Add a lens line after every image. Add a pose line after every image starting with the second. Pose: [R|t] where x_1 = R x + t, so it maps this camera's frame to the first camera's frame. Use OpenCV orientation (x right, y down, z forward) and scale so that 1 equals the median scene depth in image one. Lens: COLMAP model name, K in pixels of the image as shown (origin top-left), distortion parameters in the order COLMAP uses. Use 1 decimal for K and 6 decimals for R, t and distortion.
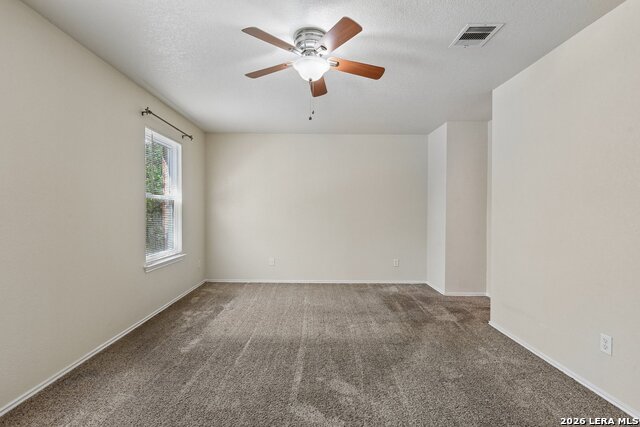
lens RADIAL K [[307.9, 0, 317.8], [0, 307.9, 213.2], [0, 0, 1]] dist [0.003380, -0.006273]
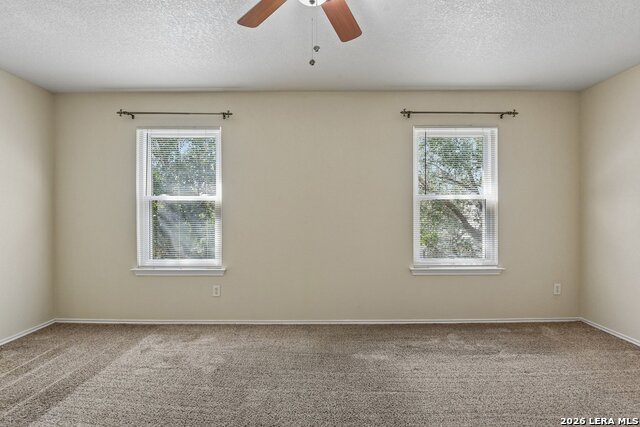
lens RADIAL K [[292.4, 0, 315.0], [0, 292.4, 217.3], [0, 0, 1]] dist [-0.004466, -0.003149]
pose [[-0.013117, 0.012491, -0.999836, 0.415468], [-0.002374, 0.999919, 0.012524, -0.004375], [0.999911, 0.002538, -0.013086, 0.743421]]
